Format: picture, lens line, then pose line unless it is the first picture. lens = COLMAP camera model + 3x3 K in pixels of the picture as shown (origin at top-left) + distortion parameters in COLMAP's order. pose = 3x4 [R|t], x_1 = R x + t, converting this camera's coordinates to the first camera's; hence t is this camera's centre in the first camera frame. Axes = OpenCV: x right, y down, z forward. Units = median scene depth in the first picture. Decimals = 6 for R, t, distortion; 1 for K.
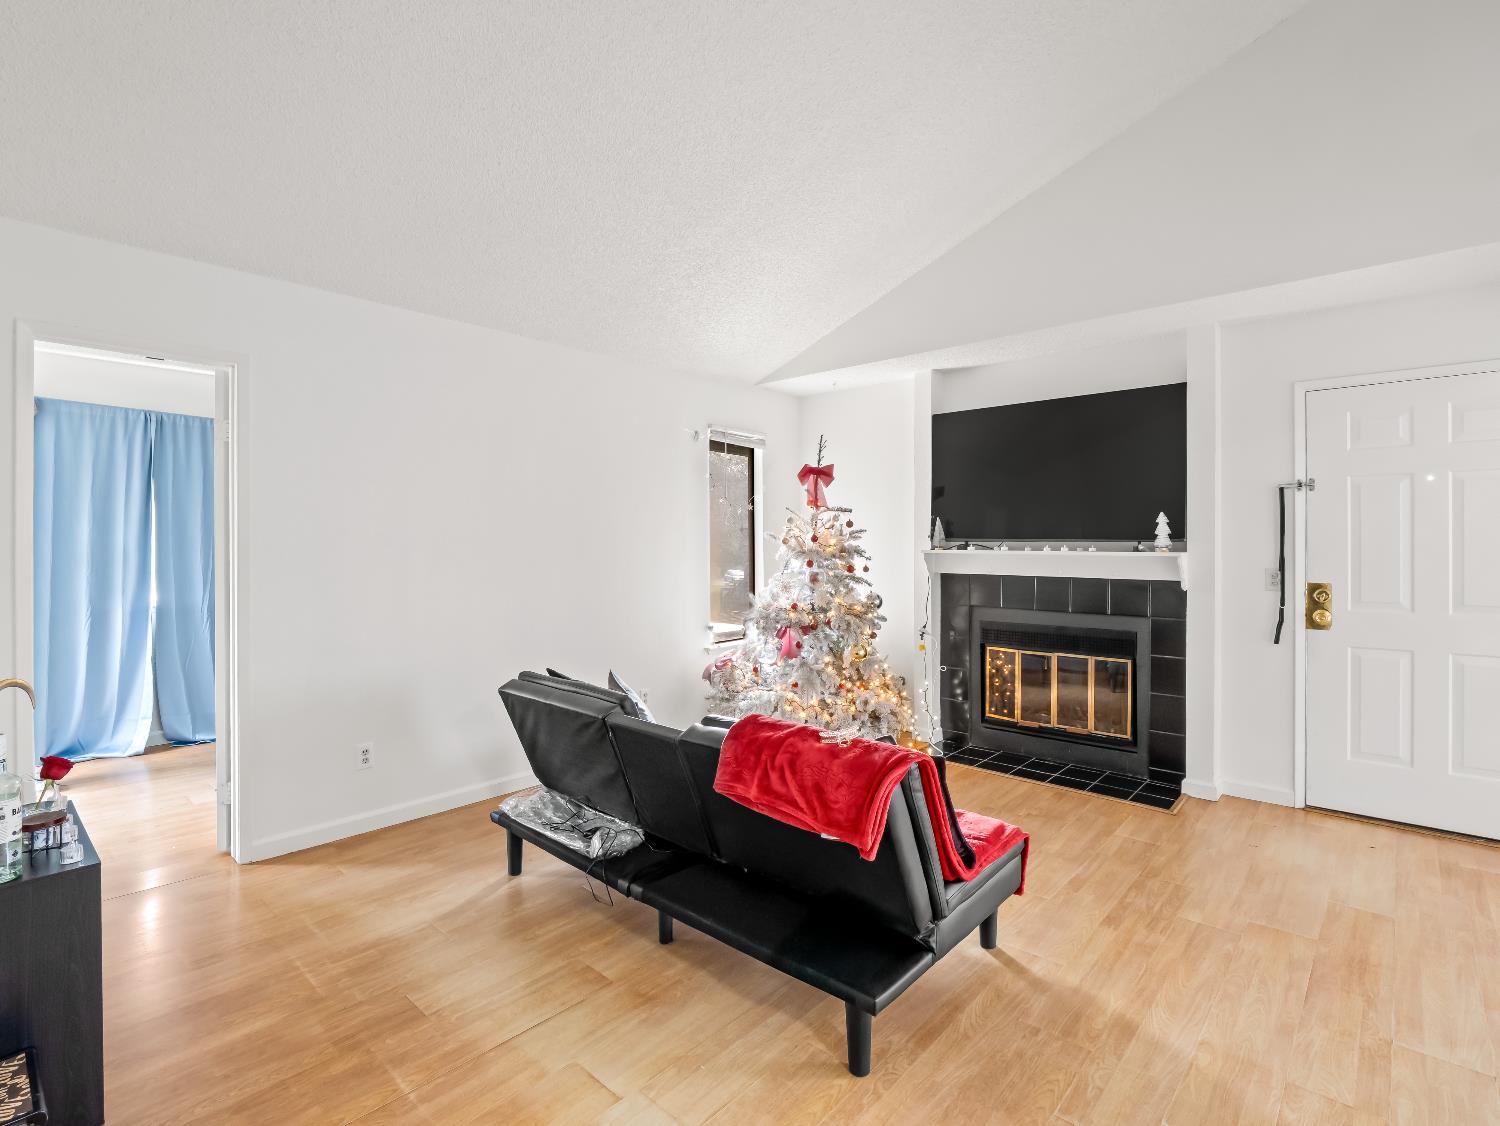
lens RADIAL K [[730.2, 0, 752.0], [0, 730.2, 549.2], [0, 0, 1]] dist [-0.001652, -0.000173]
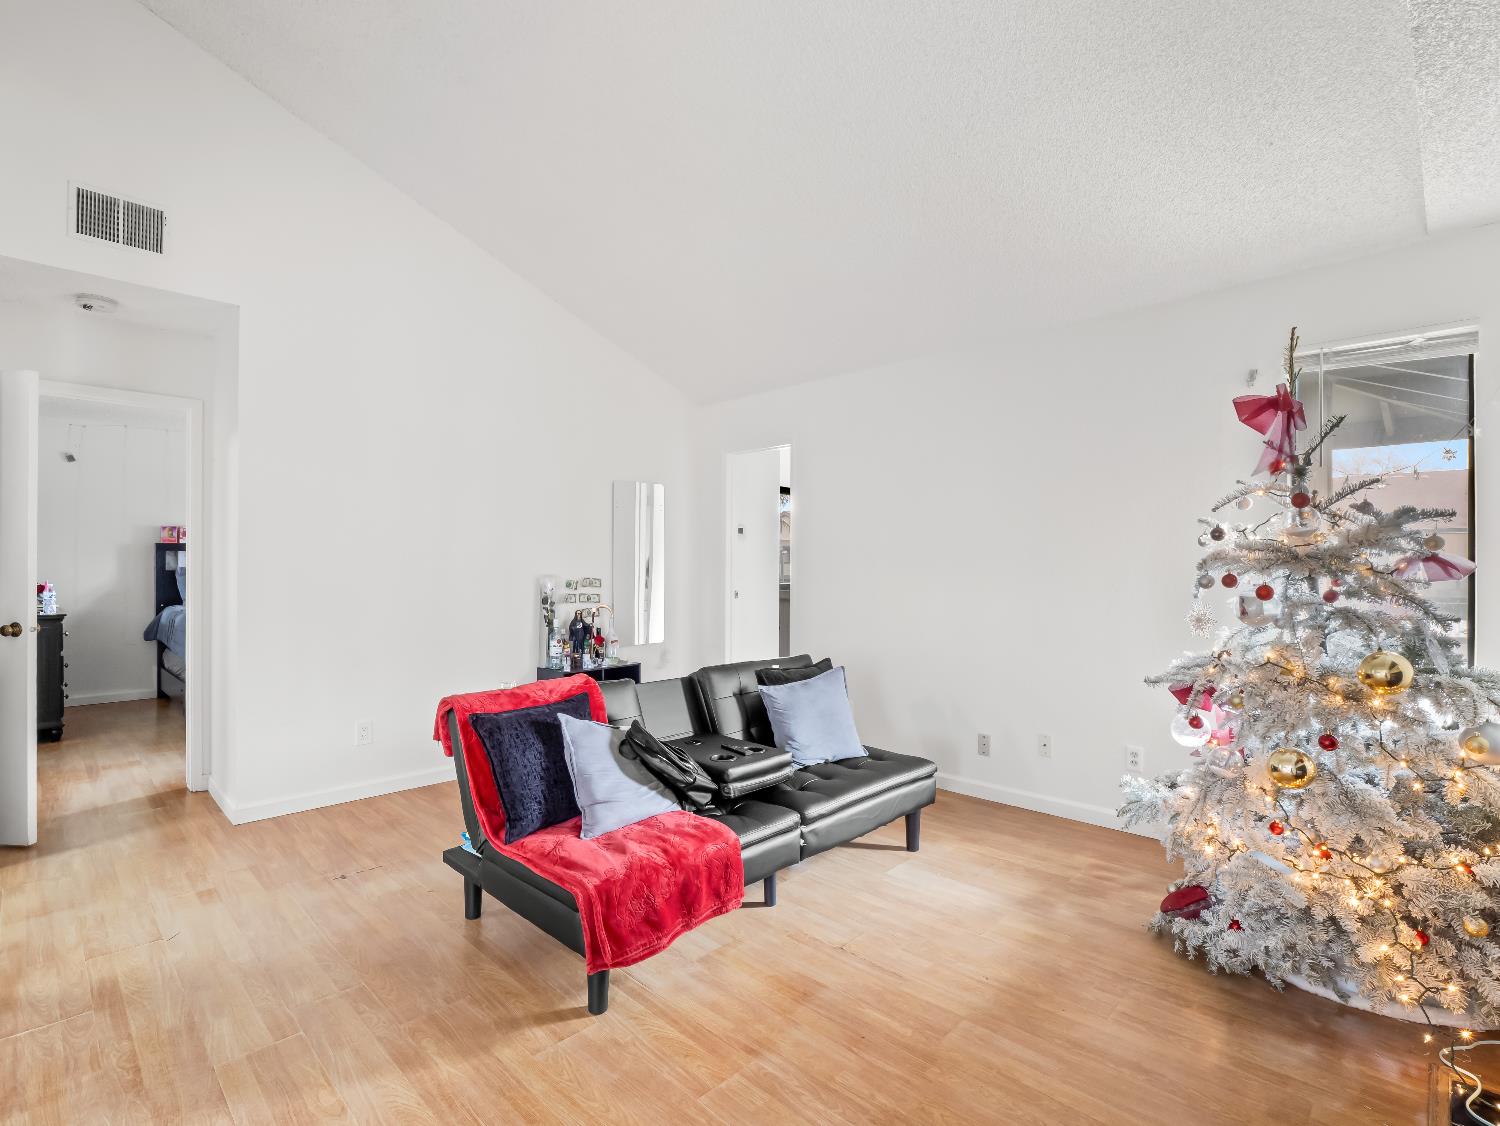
lens RADIAL K [[720.8, 0, 755.8], [0, 720.8, 567.8], [0, 0, 1]] dist [-0.017287, -0.000199]
pose [[-0.032331, -0.003358, -0.999472, 1.303180], [-0.007668, 0.999966, -0.003112, 0.032742], [0.999448, 0.007564, -0.032356, 1.364436]]
